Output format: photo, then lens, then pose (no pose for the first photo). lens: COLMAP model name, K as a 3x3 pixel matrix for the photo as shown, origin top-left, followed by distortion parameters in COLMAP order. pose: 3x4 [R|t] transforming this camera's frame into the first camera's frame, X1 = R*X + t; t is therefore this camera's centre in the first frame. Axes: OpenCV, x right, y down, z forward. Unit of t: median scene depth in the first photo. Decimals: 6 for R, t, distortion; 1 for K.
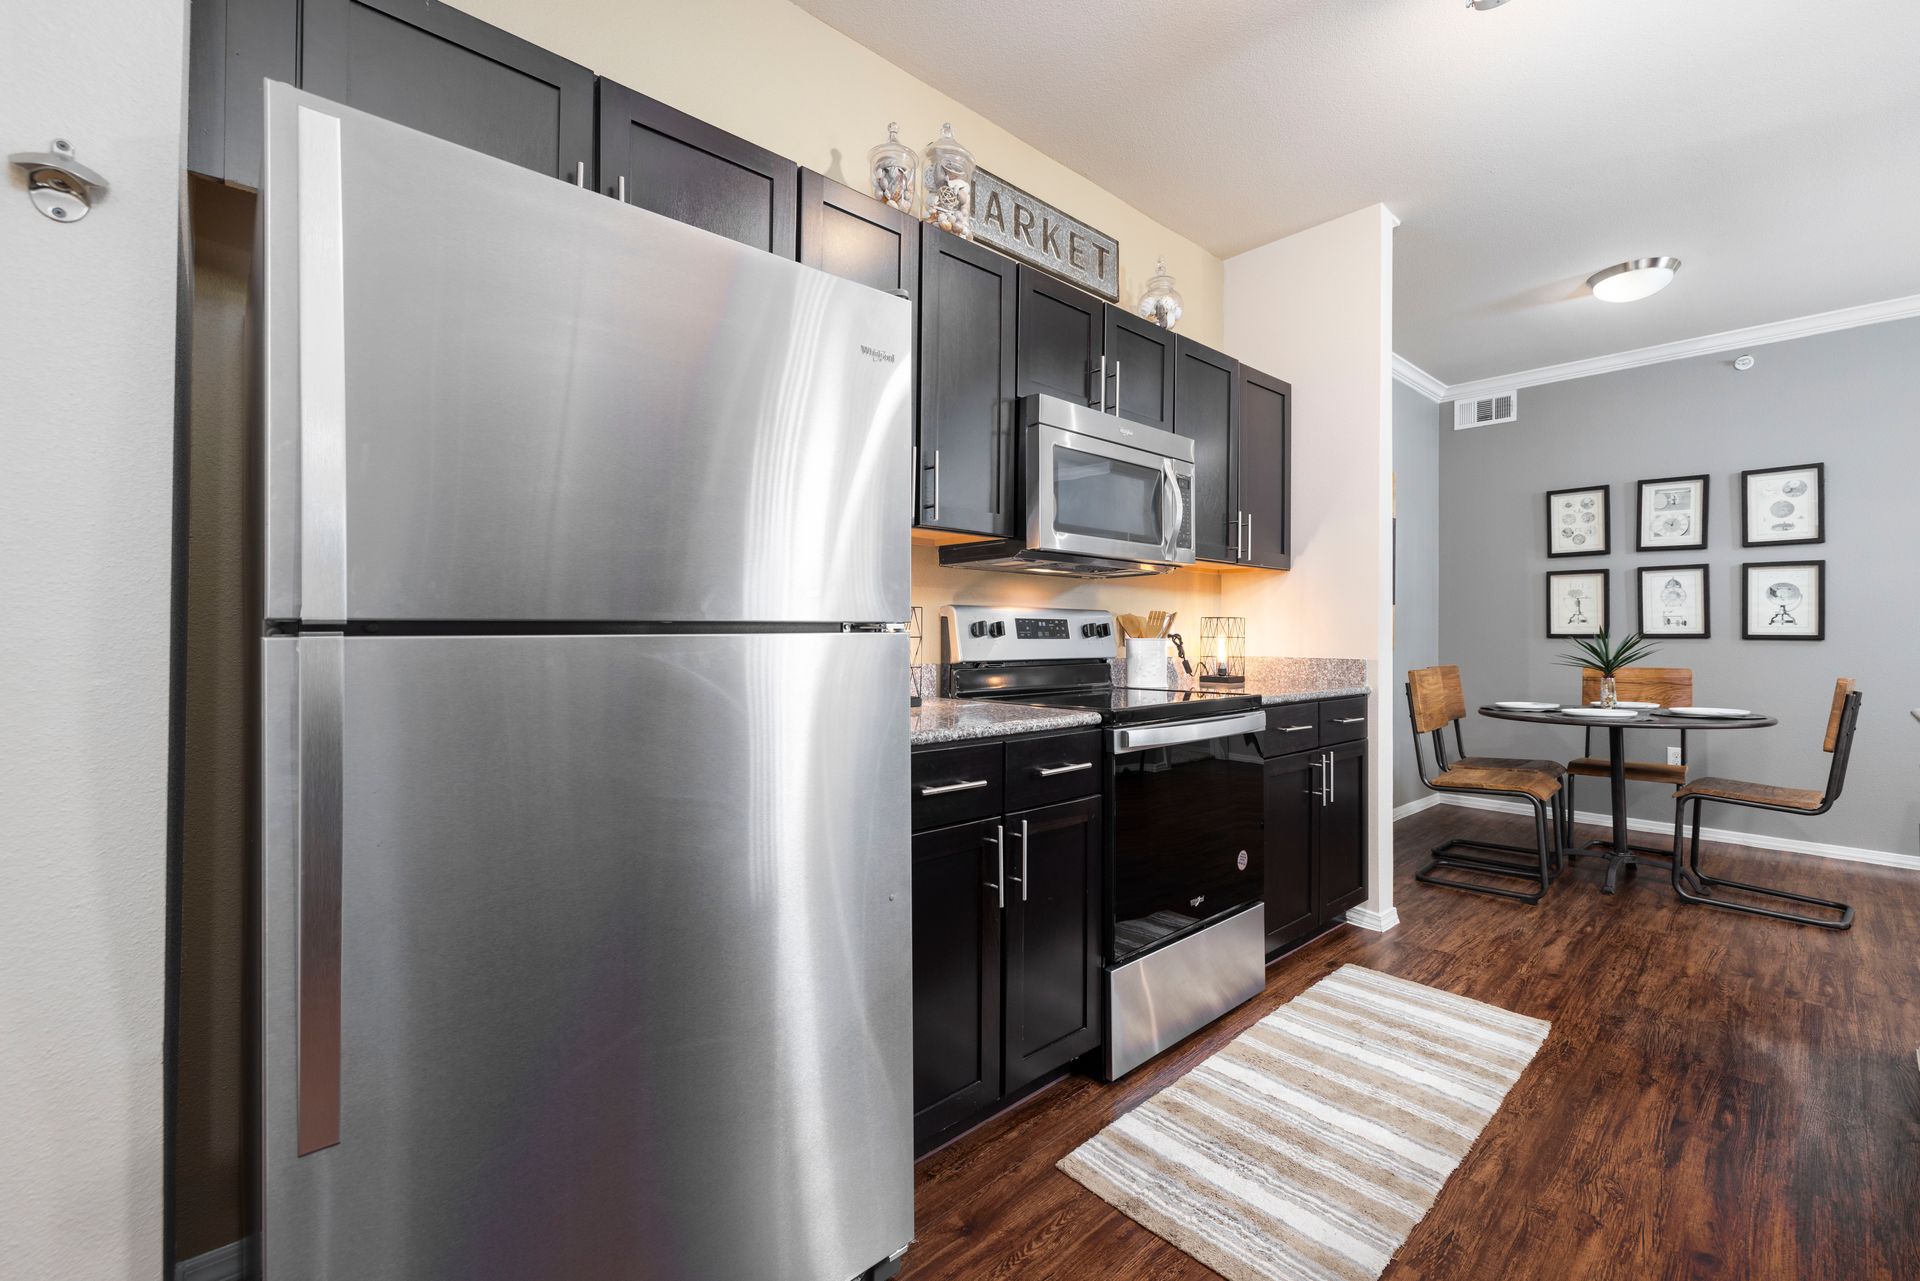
lens RADIAL K [[836.3, 0, 952.9], [0, 836.3, 625.9], [0, 0, 1]] dist [0.002432, 0.000128]
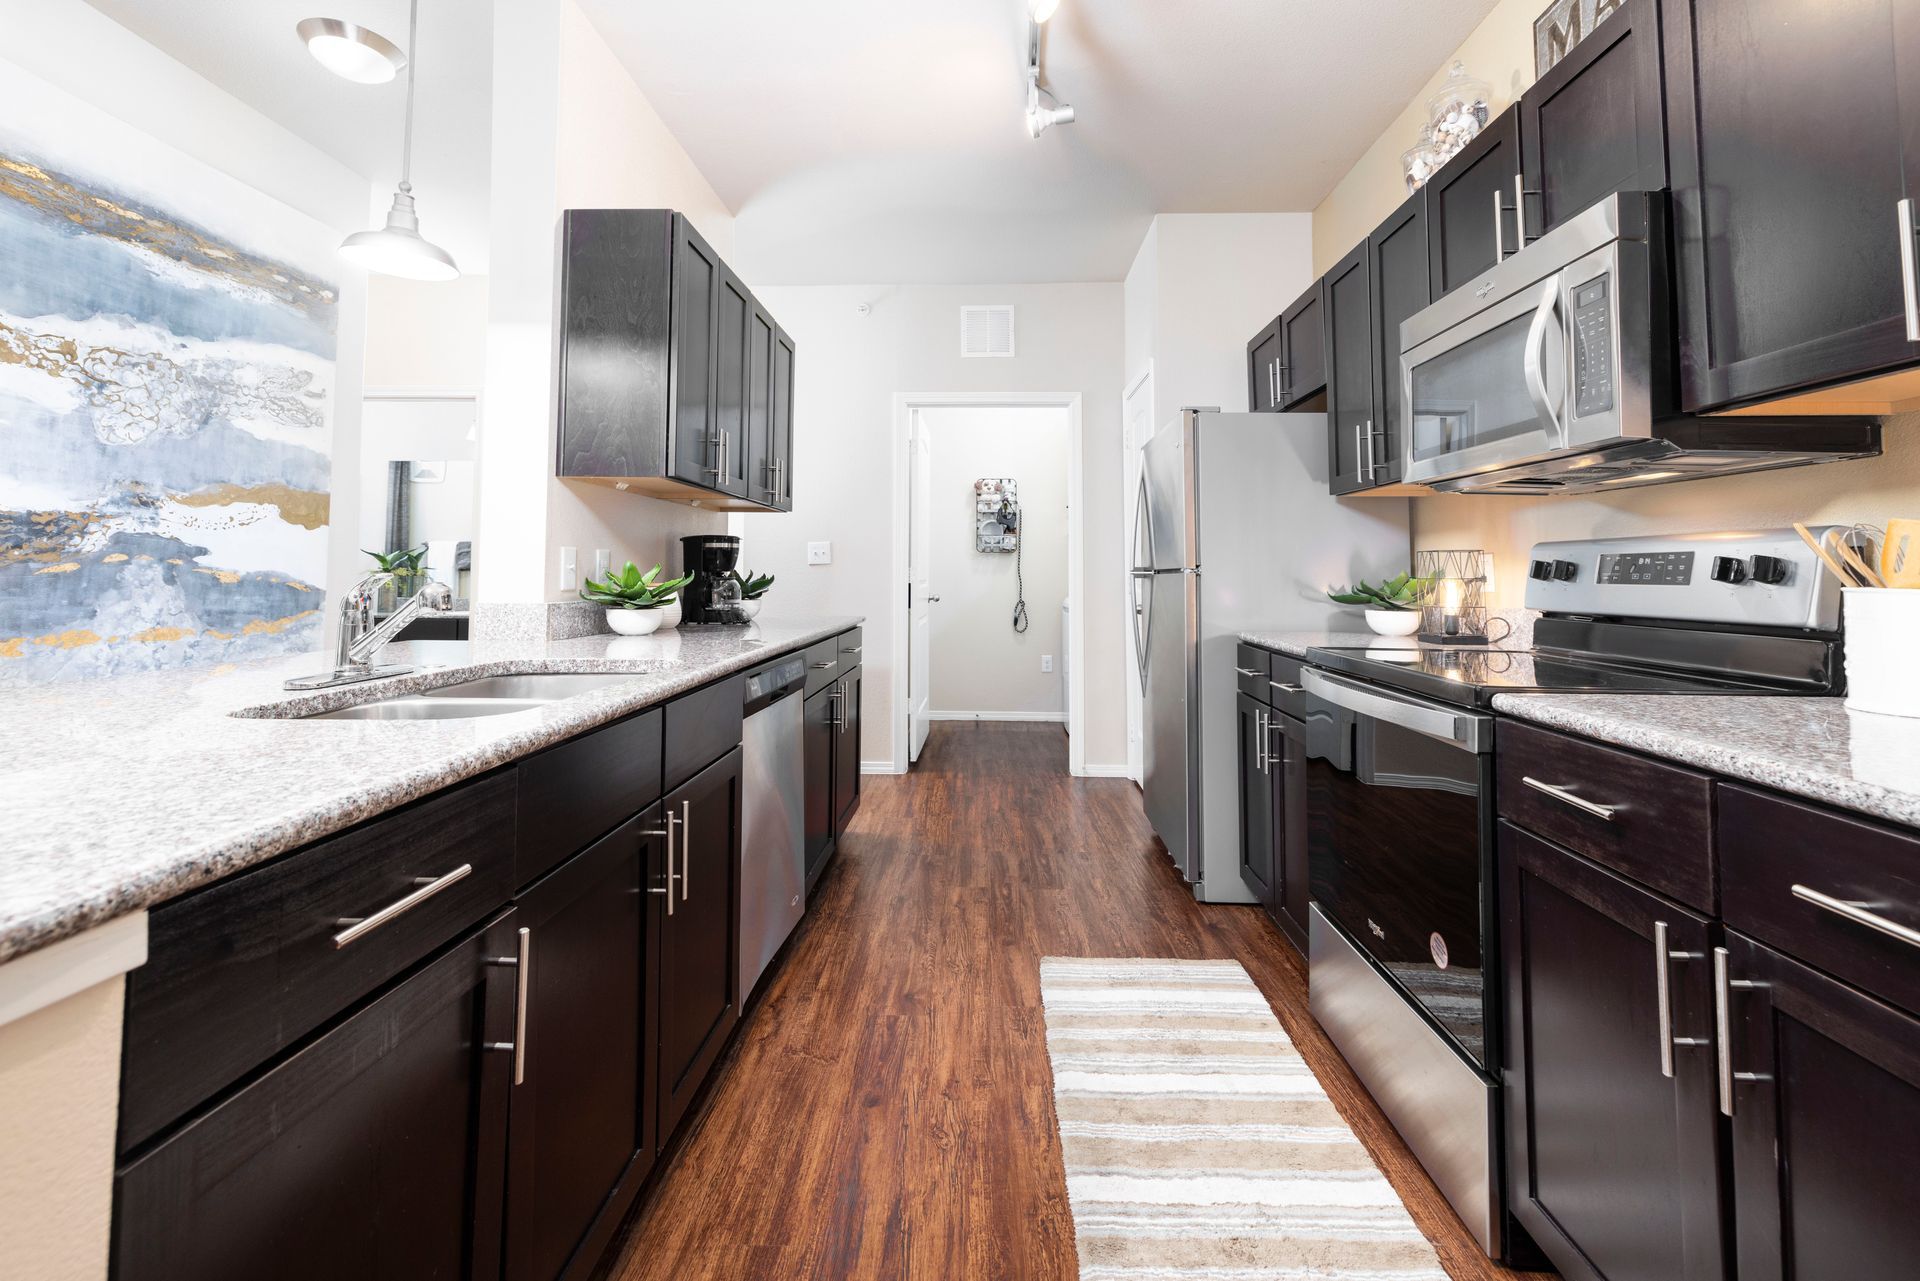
lens RADIAL K [[836.3, 0, 984.7], [0, 836.3, 532.0], [0, 0, 1]] dist [0.002432, 0.000128]
pose [[-0.687915, -0.044053, -0.724454, 0.959470], [-0.002951, 0.998318, -0.057904, 0.014692], [0.725786, -0.037695, -0.686887, 1.116429]]
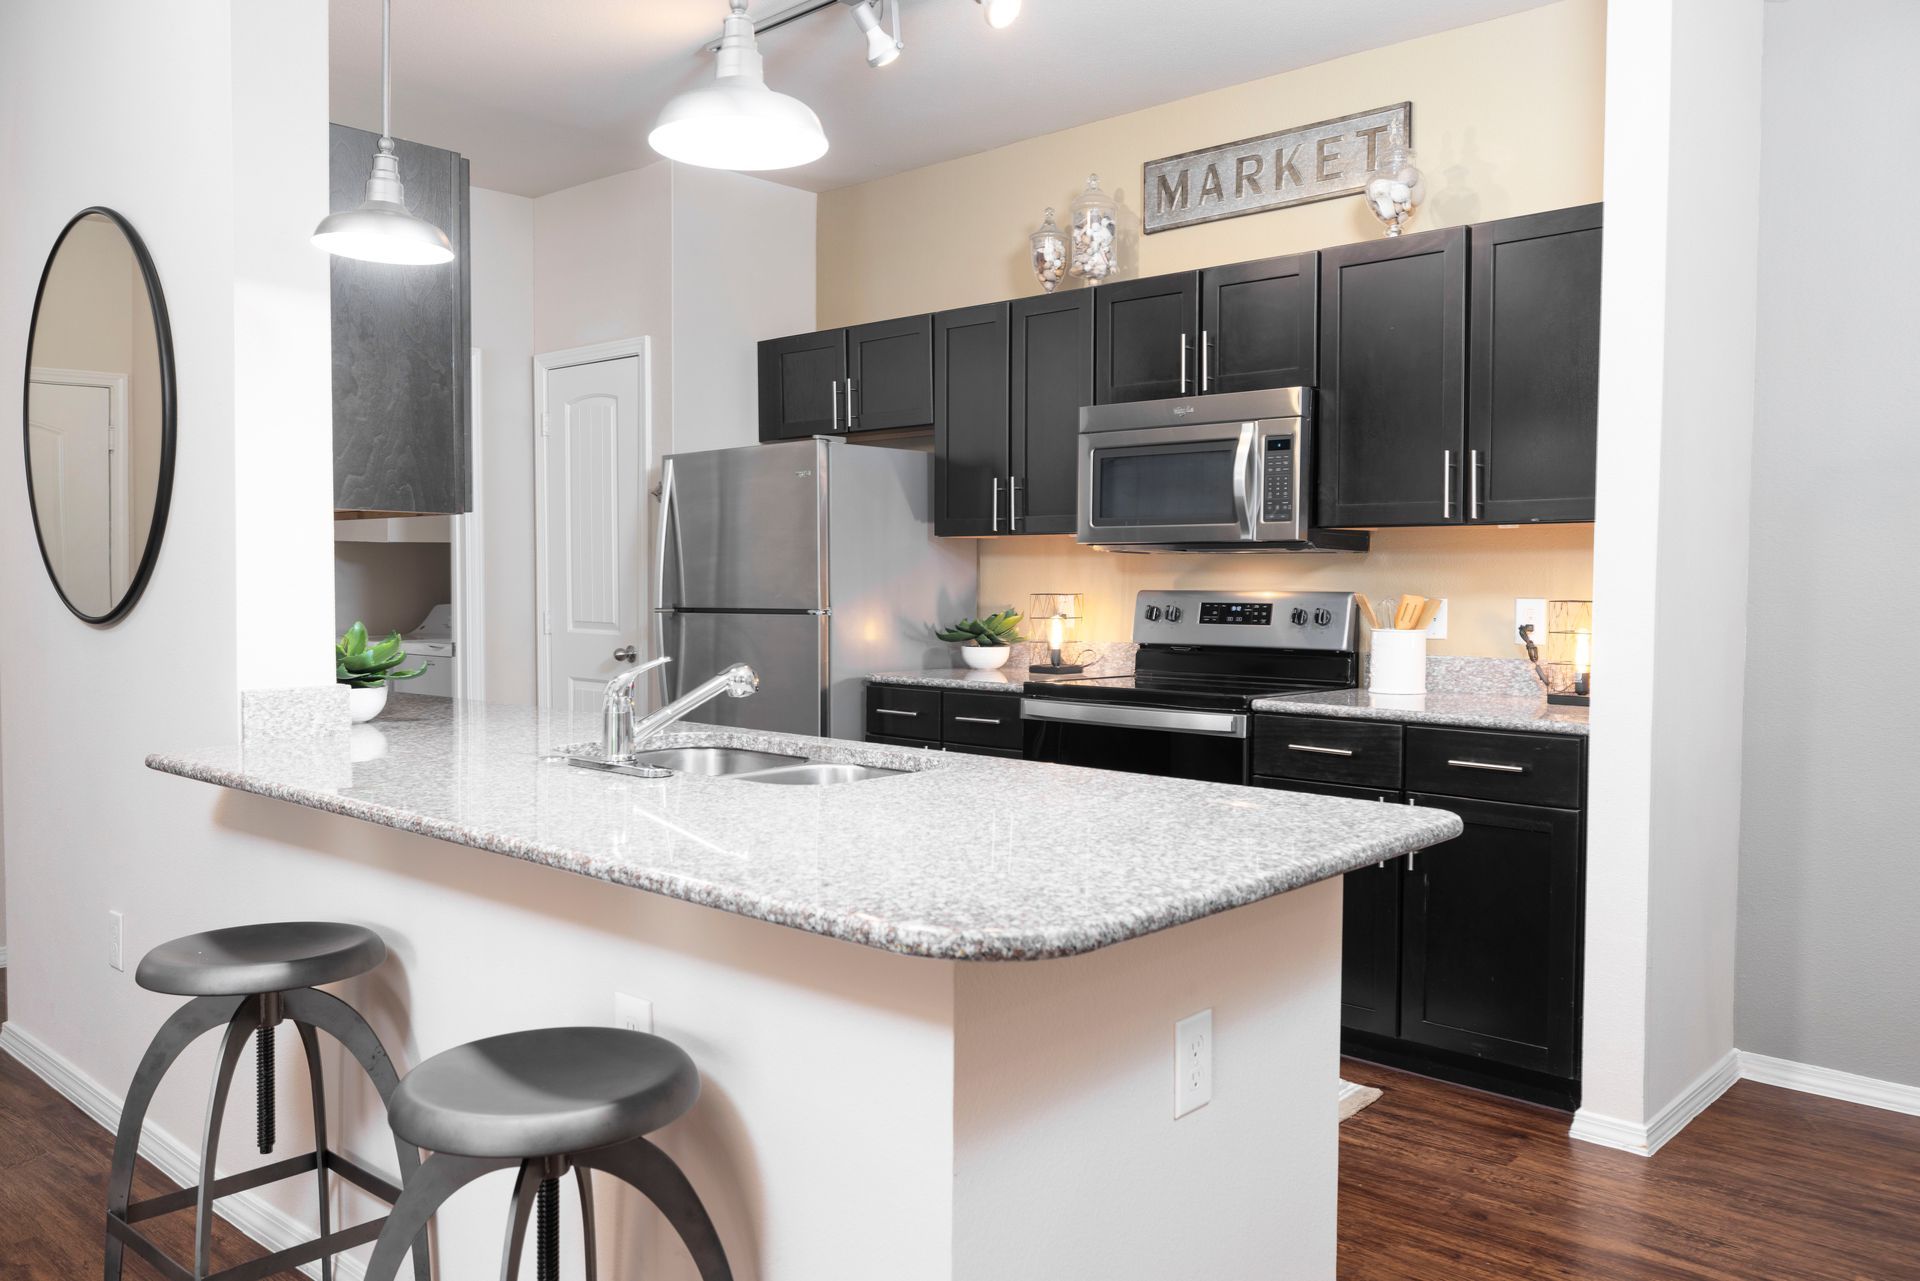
lens RADIAL K [[1446.8, 0, 947.5], [0, 1446.8, 637.3], [0, 0, 1]] dist [-0.004048, 0.007817]
pose [[0.078853, 0.037054, -0.996197, 1.764052], [0.005345, 0.999279, 0.037592, -0.034067], [0.996872, -0.008289, 0.078598, 0.570592]]
